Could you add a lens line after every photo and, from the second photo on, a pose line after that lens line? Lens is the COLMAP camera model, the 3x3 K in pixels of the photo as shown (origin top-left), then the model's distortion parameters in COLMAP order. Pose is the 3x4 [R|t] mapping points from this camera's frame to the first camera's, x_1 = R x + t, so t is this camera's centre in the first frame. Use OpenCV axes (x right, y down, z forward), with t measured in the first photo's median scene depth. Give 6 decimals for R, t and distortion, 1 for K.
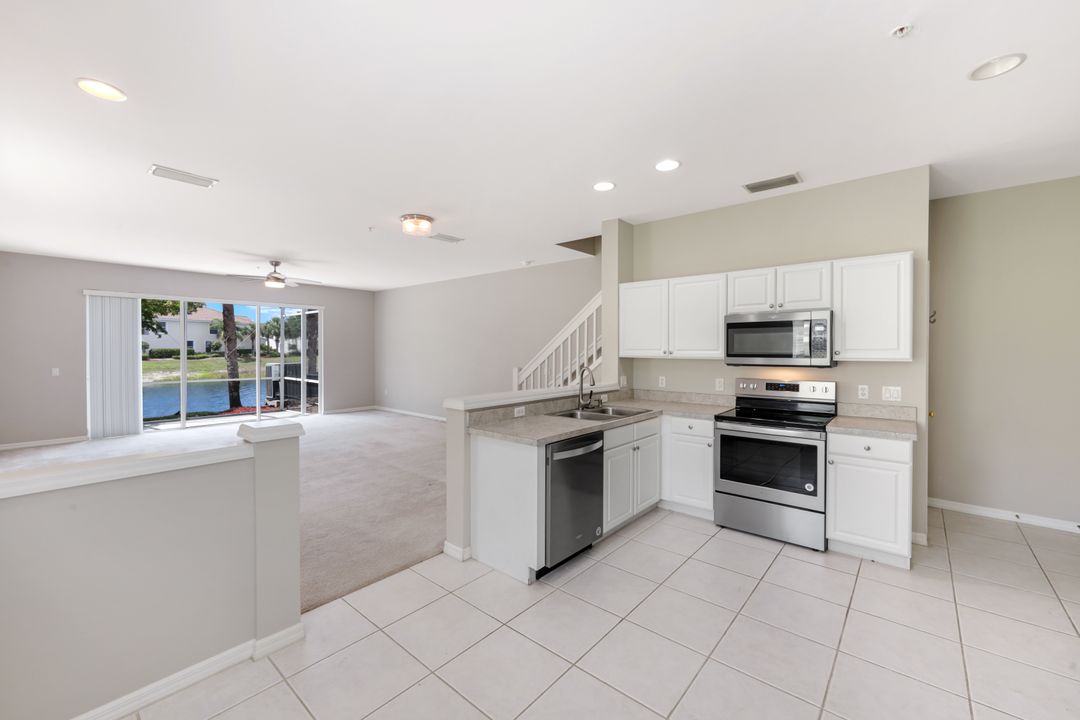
lens RADIAL K [[436.3, 0, 542.1], [0, 436.3, 355.0], [0, 0, 1]] dist [-0.001365, -0.000219]
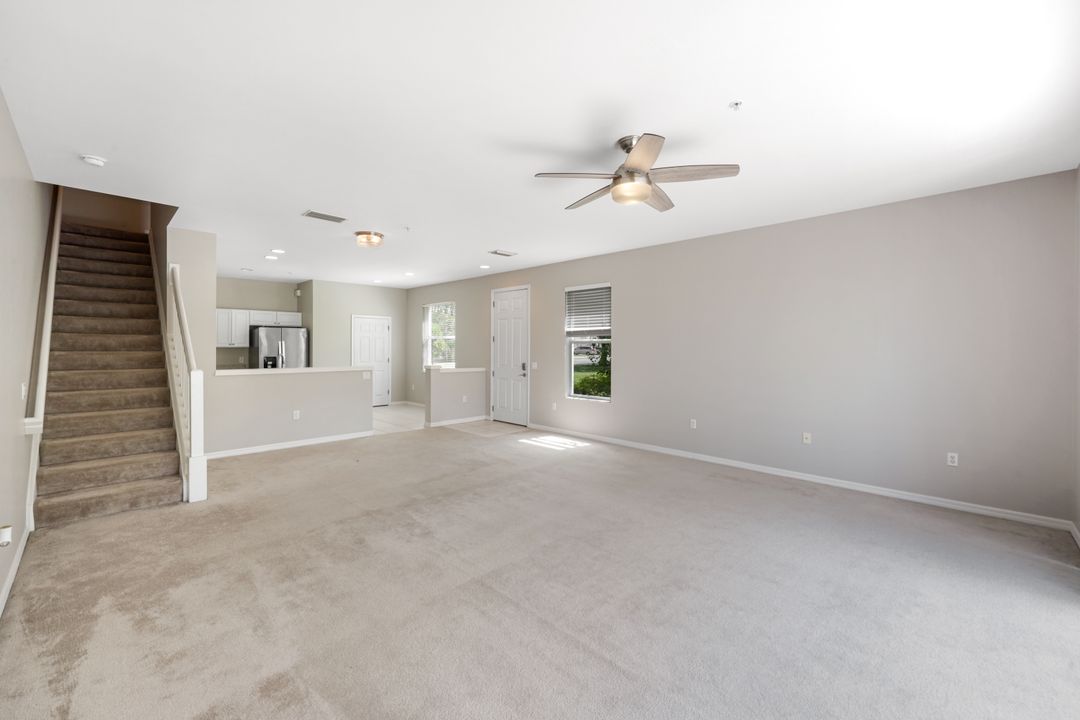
lens RADIAL K [[438.6, 0, 540.5], [0, 438.6, 353.4], [0, 0, 1]] dist [-0.001671, -0.000228]
pose [[-0.998118, -0.008677, 0.060698, -0.380170], [-0.007023, 0.999599, 0.027417, -0.010478], [-0.060912, 0.026939, -0.997780, 0.997394]]
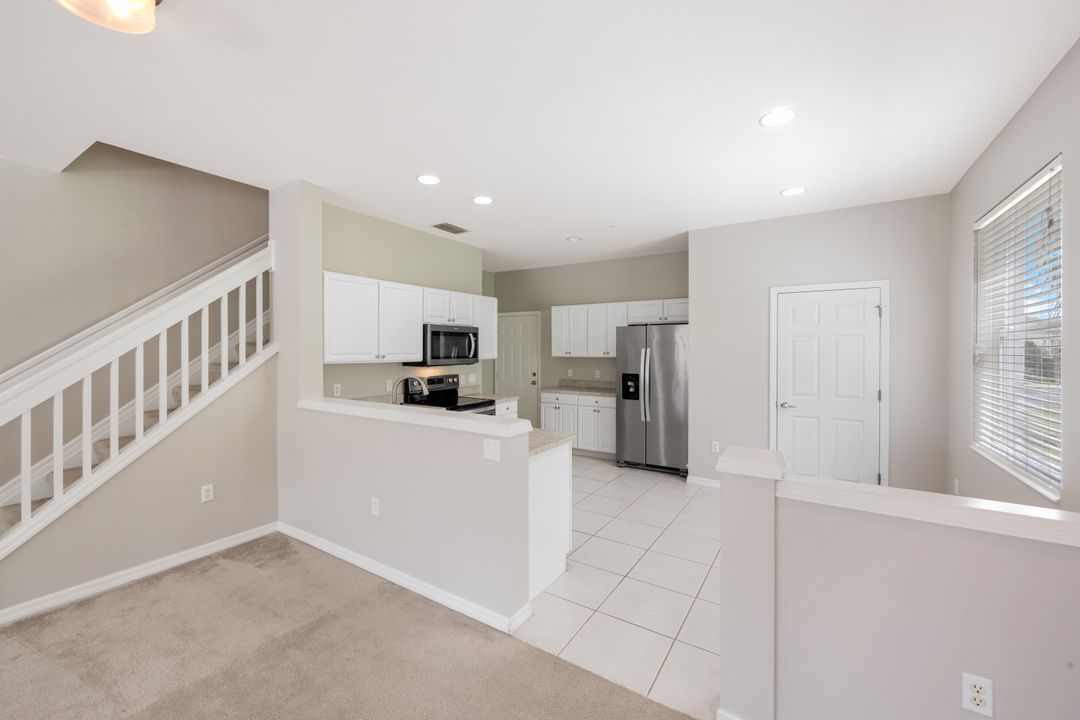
lens RADIAL K [[438.6, 0, 540.5], [0, 438.6, 353.4], [0, 0, 1]] dist [-0.001671, -0.000228]
pose [[-0.139171, -0.013045, 0.990182, -0.304494], [0.010096, 0.999843, 0.014592, -0.009908], [-0.990217, 0.012028, -0.139017, 0.334154]]
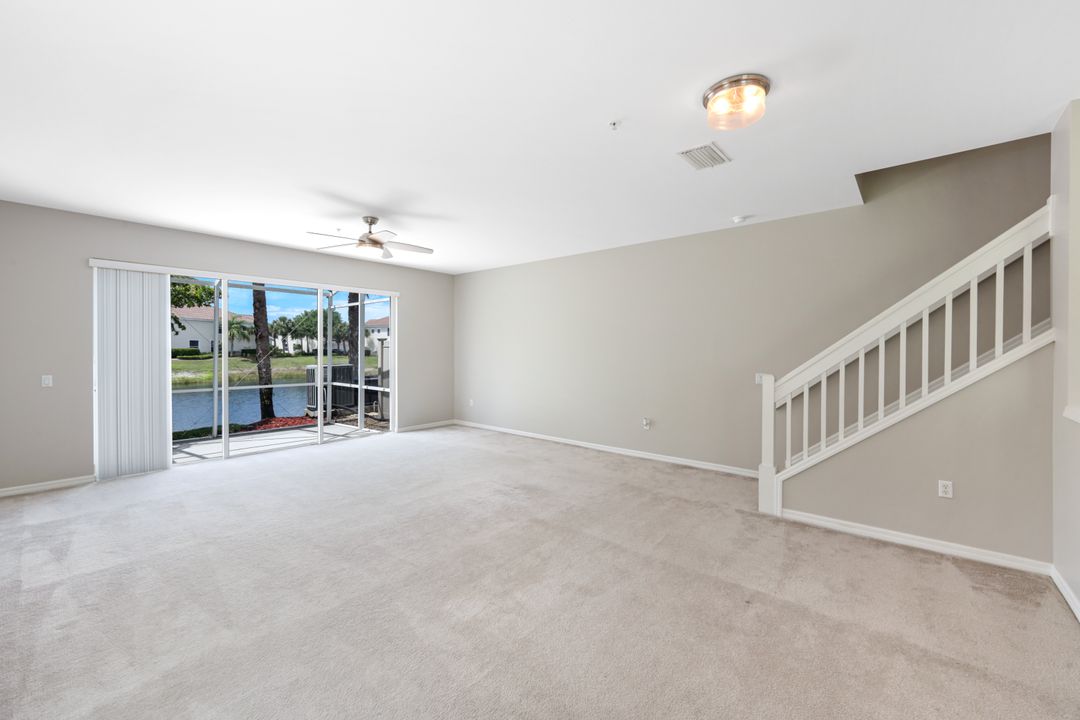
lens RADIAL K [[438.6, 0, 540.5], [0, 438.6, 353.4], [0, 0, 1]] dist [-0.001671, -0.000228]
pose [[0.999975, 0.000283, -0.006997, -0.238893], [-0.000315, 0.999990, -0.004556, 0.000324], [0.006996, 0.004558, 0.999965, 0.223769]]
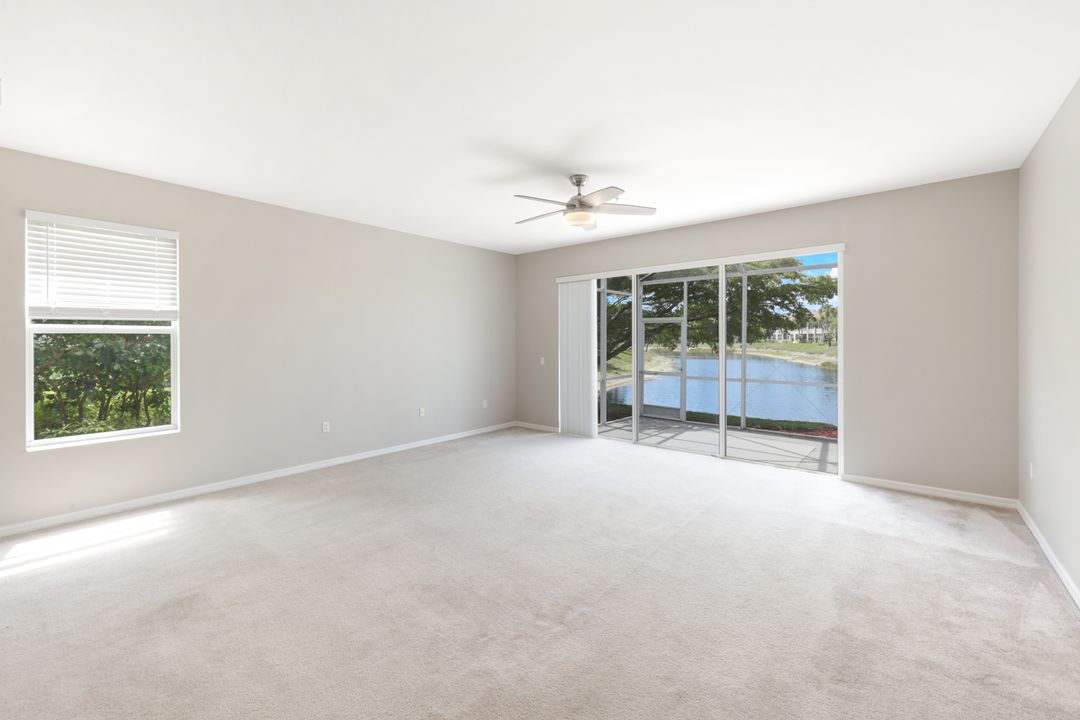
lens RADIAL K [[441.4, 0, 554.0], [0, 441.4, 351.7], [0, 0, 1]] dist [0.000246, 0.000011]
pose [[0.028237, 0.023553, -0.999324, -0.039829], [-0.008790, 0.999690, 0.023313, -0.004909], [0.999563, 0.008126, 0.028435, 0.666939]]
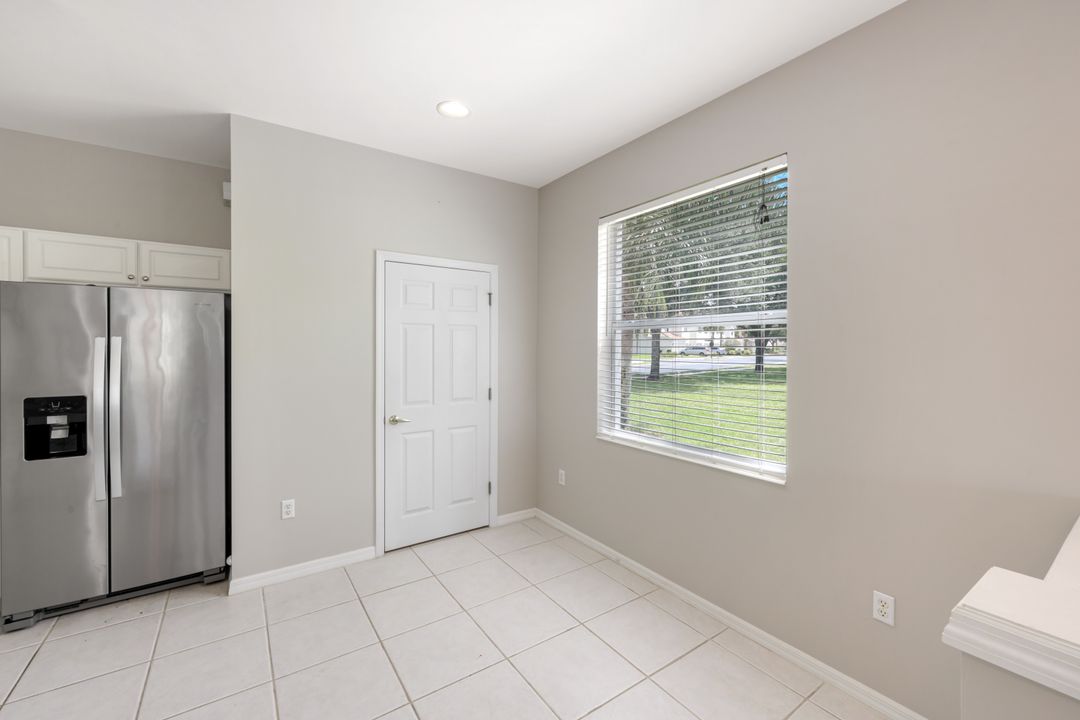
lens RADIAL K [[441.4, 0, 554.0], [0, 441.4, 351.7], [0, 0, 1]] dist [0.000246, 0.000011]
pose [[-0.965196, -0.007608, 0.261416, -0.096772], [-0.001602, 0.999730, 0.023181, -0.005319], [-0.261522, 0.021956, -0.964948, 0.303650]]
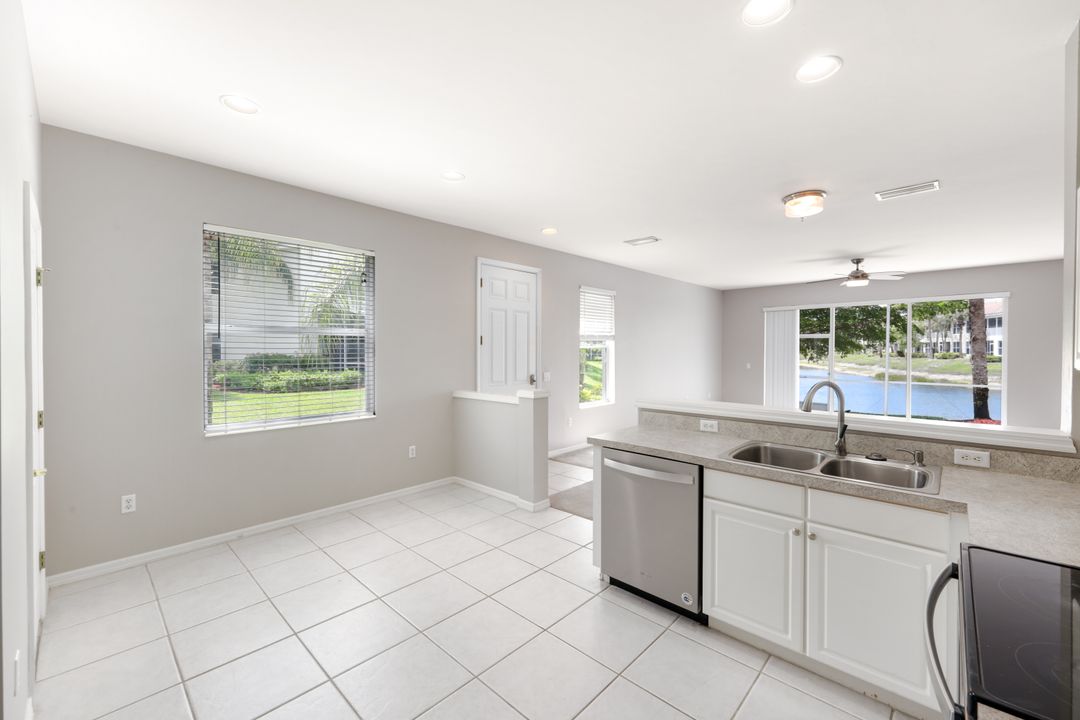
lens RADIAL K [[444.3, 0, 540.0], [0, 444.3, 360.0], [0, 0, 1]] dist [0.001464, -0.000075]
pose [[-0.051804, 0.021140, -0.998433, 0.279928], [-0.013565, 0.999669, 0.021870, -0.003335], [0.998565, 0.014677, -0.051500, 0.249999]]
